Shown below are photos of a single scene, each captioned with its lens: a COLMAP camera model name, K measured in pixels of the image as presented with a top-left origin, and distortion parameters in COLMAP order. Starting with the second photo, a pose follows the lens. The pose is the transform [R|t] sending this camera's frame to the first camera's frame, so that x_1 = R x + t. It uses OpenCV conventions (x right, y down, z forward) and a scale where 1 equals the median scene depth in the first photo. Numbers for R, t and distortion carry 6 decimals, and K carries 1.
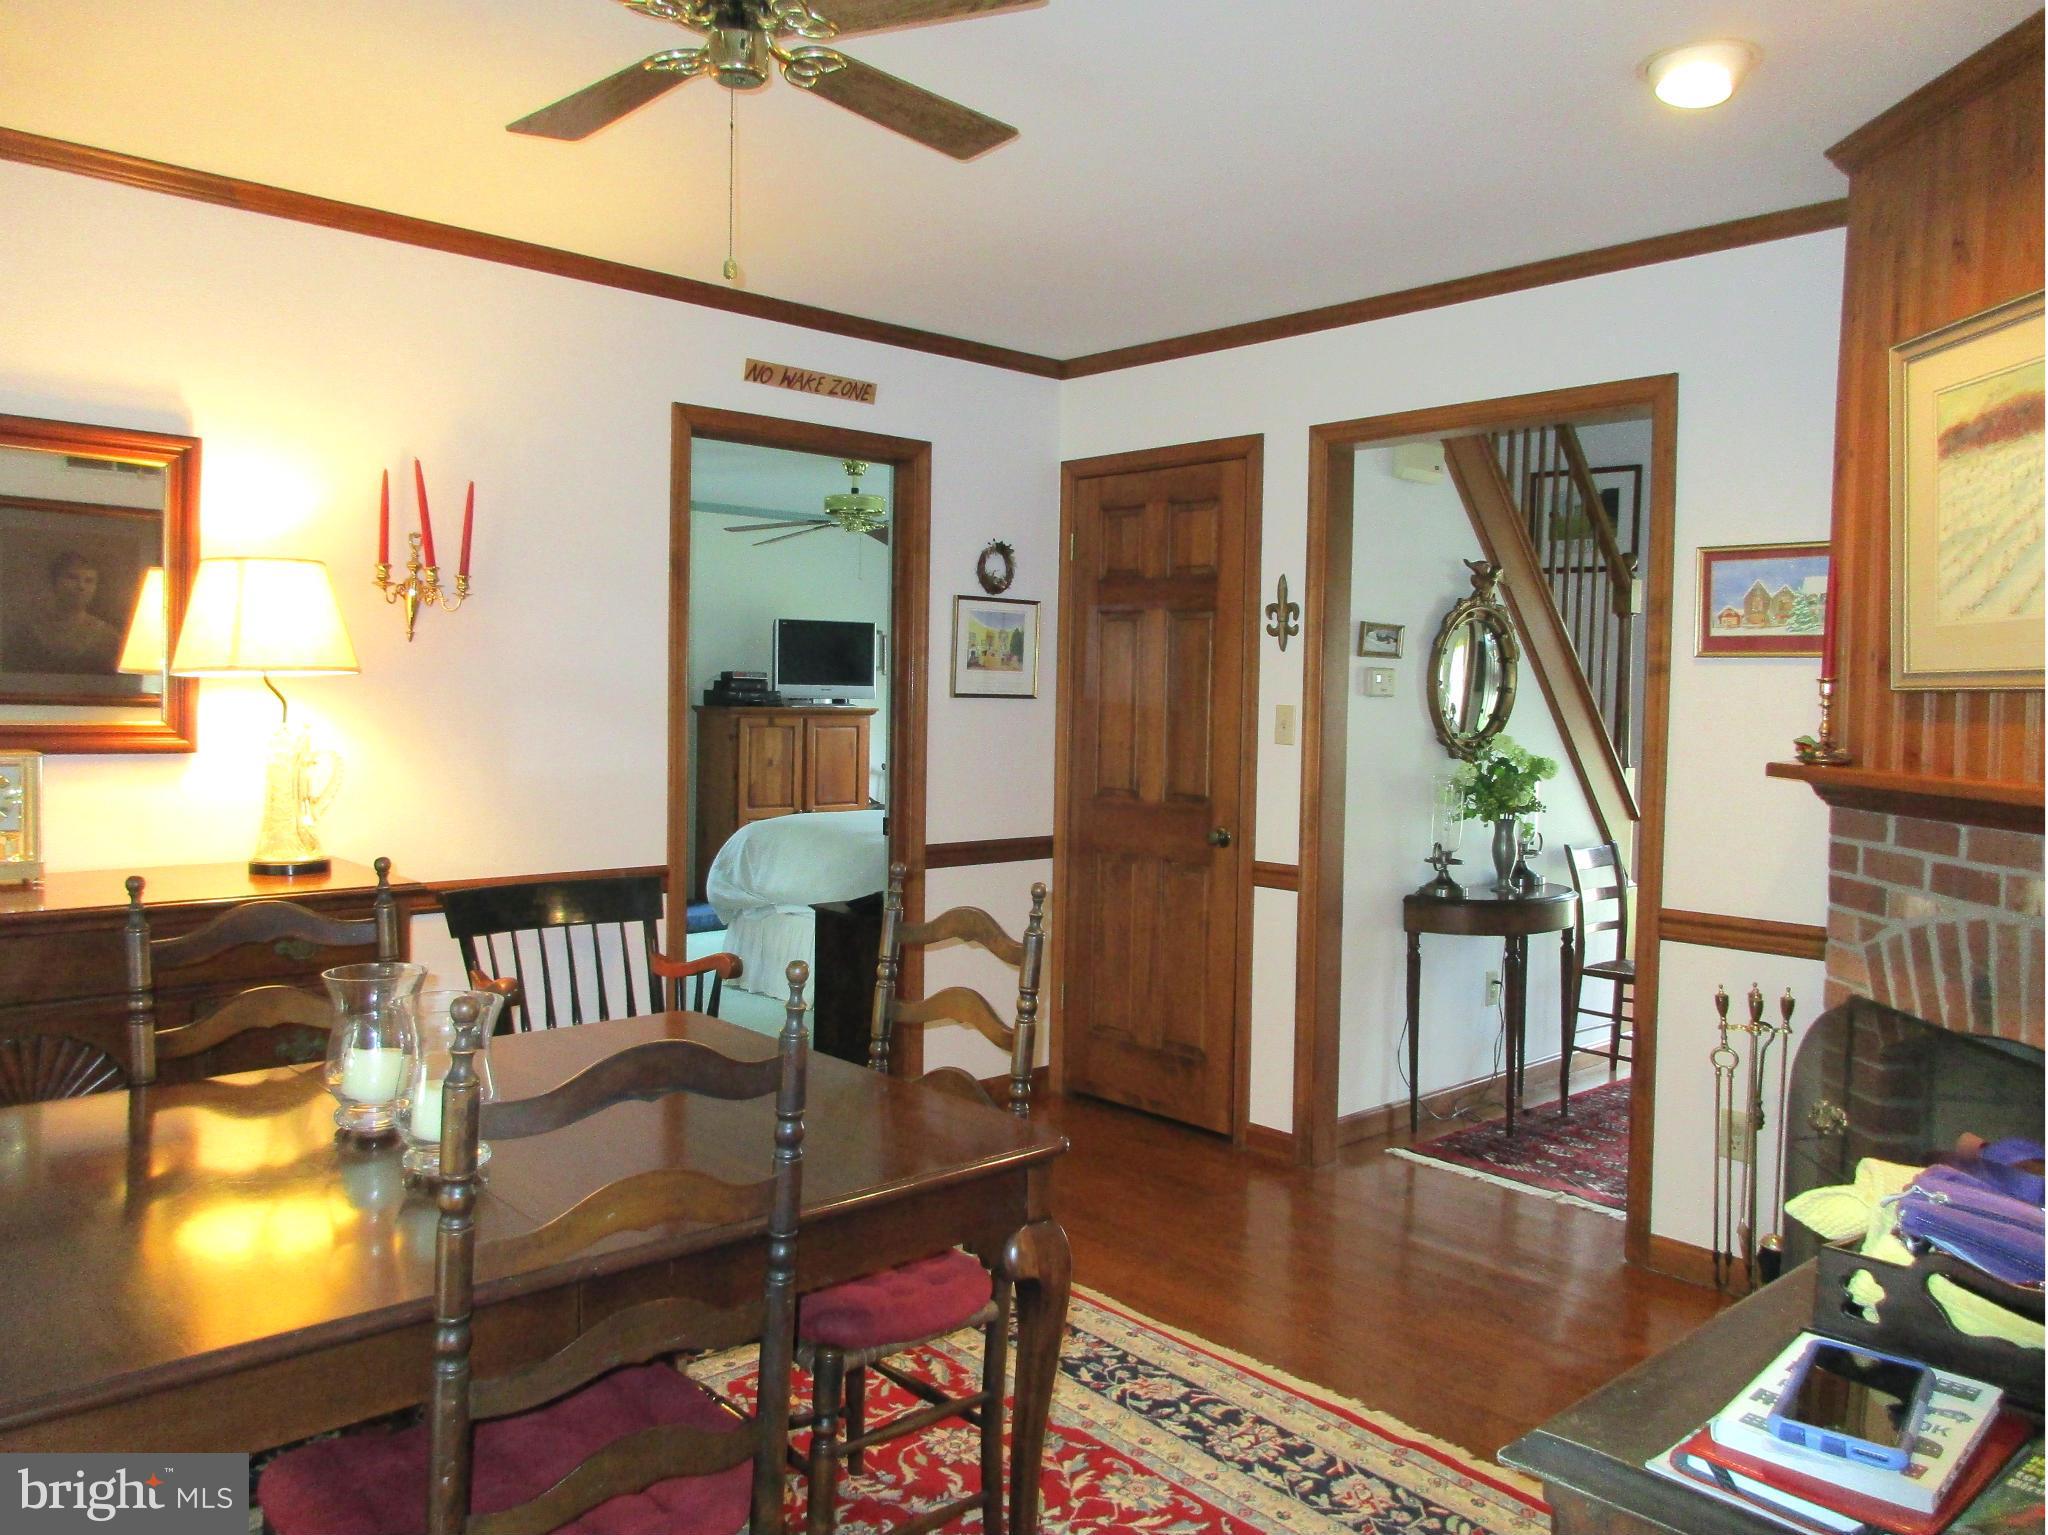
lens RADIAL K [[1526.3, 0, 1008.9], [0, 1526.3, 757.9], [0, 0, 1]] dist [-0.008126, -0.006560]
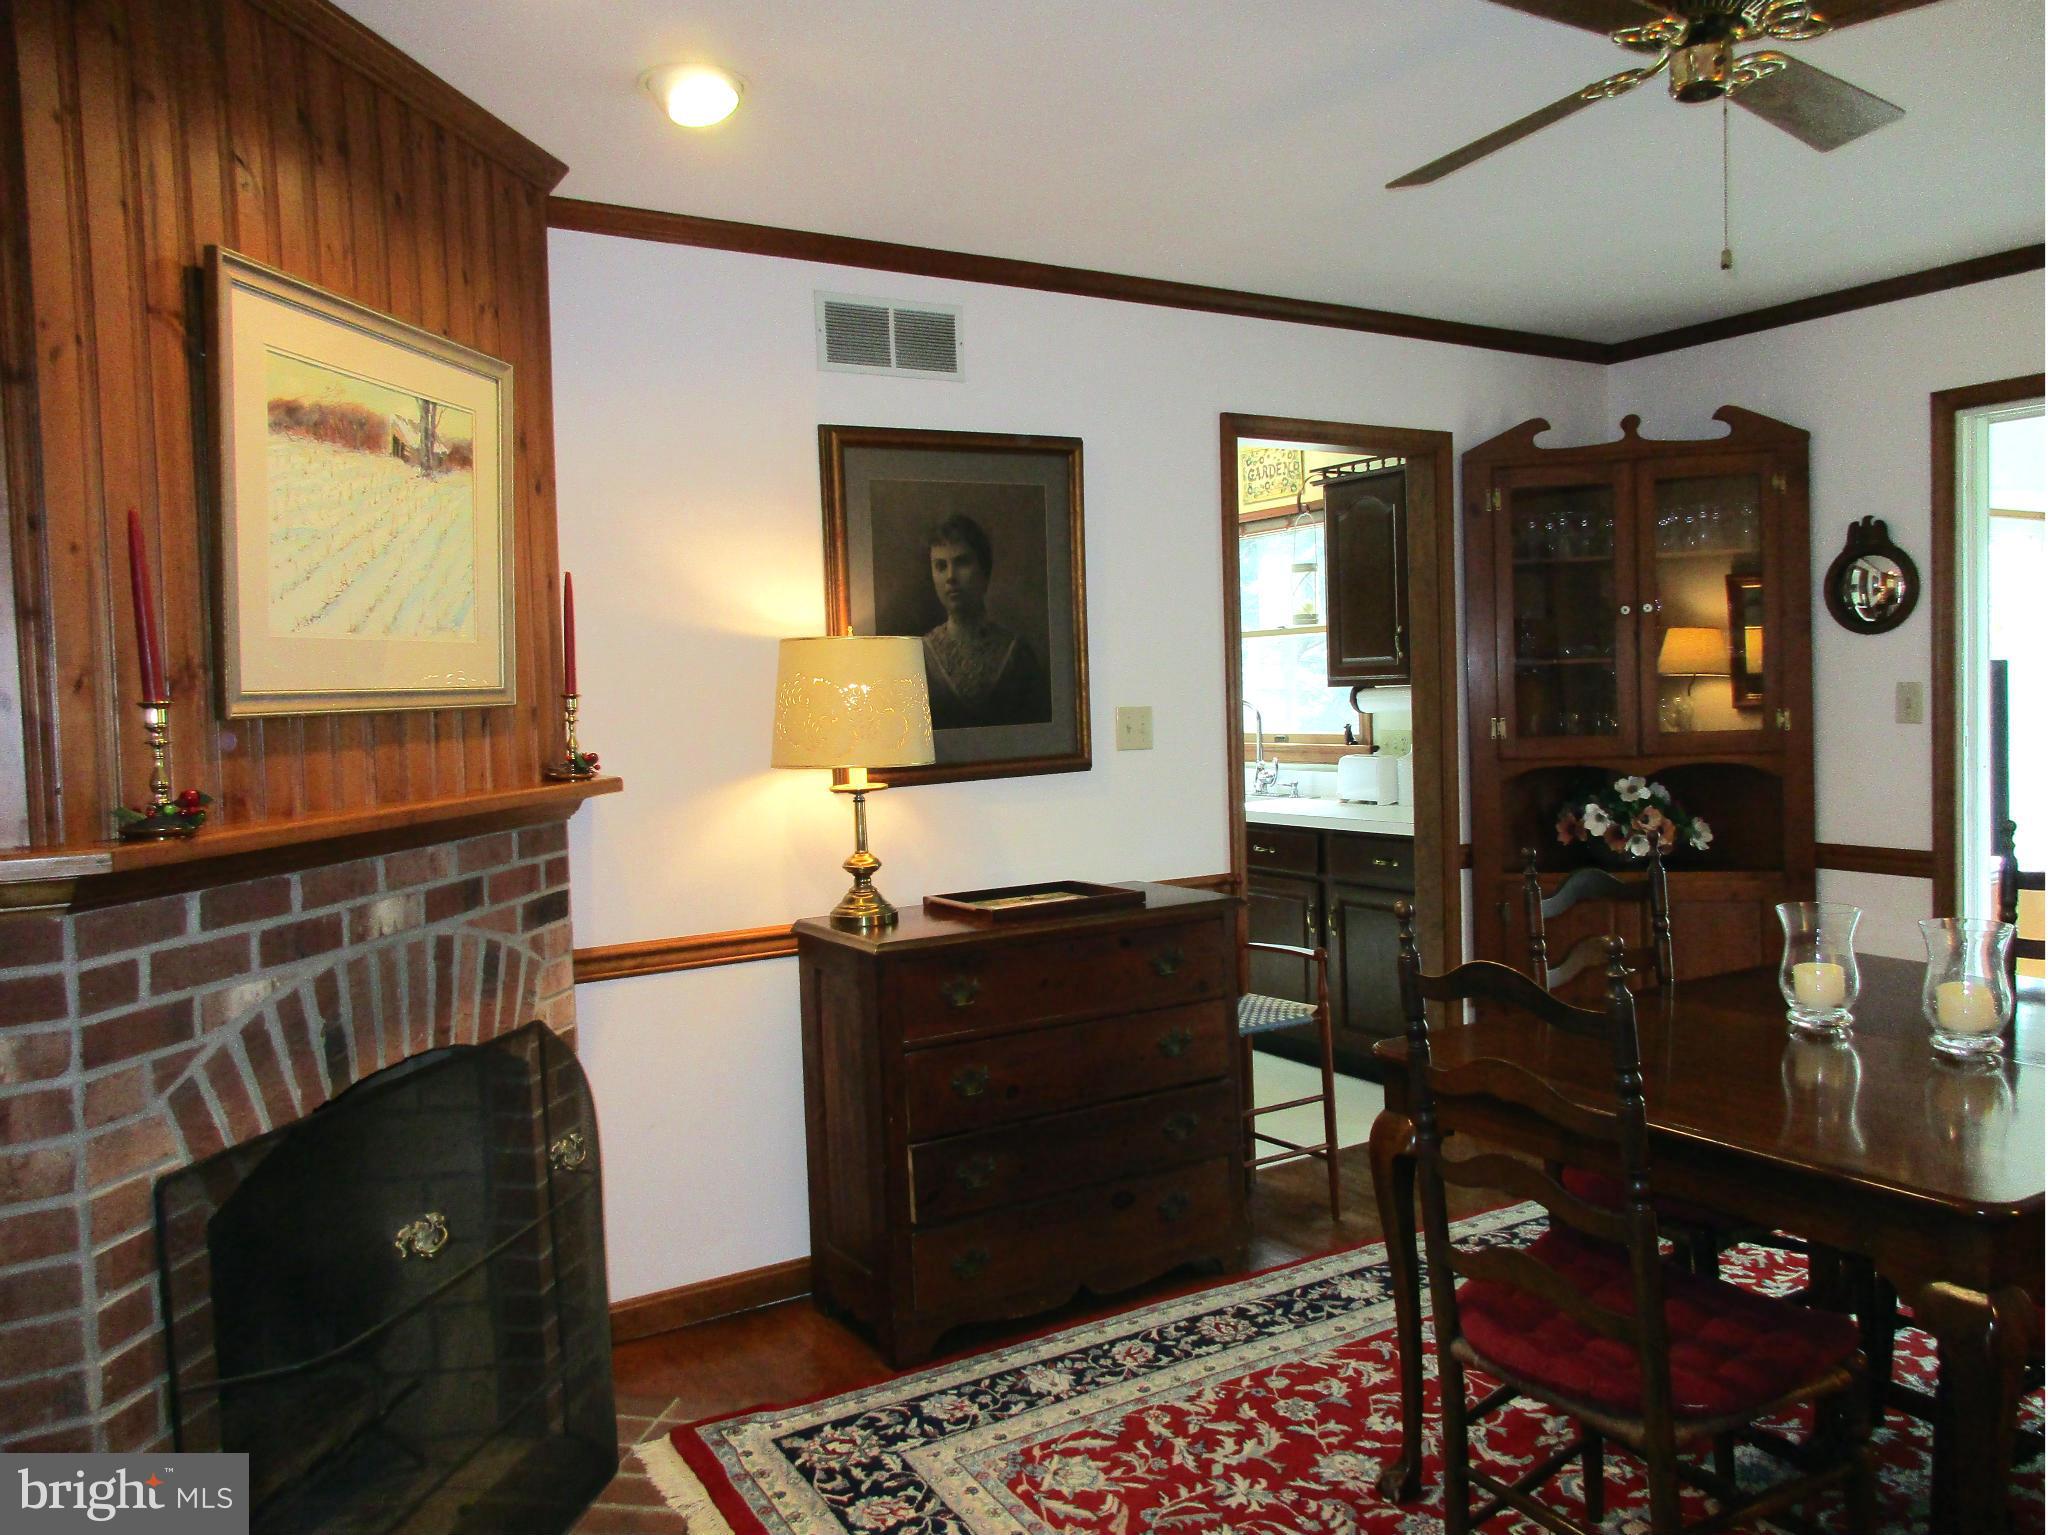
lens RADIAL K [[1526.3, 0, 1024.8], [0, 1526.3, 764.2], [0, 0, 1]] dist [-0.008126, -0.006560]
pose [[-0.979806, 0.013428, 0.199498, 0.055049], [0.033323, 0.994755, 0.096703, -0.083412], [-0.197154, 0.101398, -0.975115, 1.707662]]
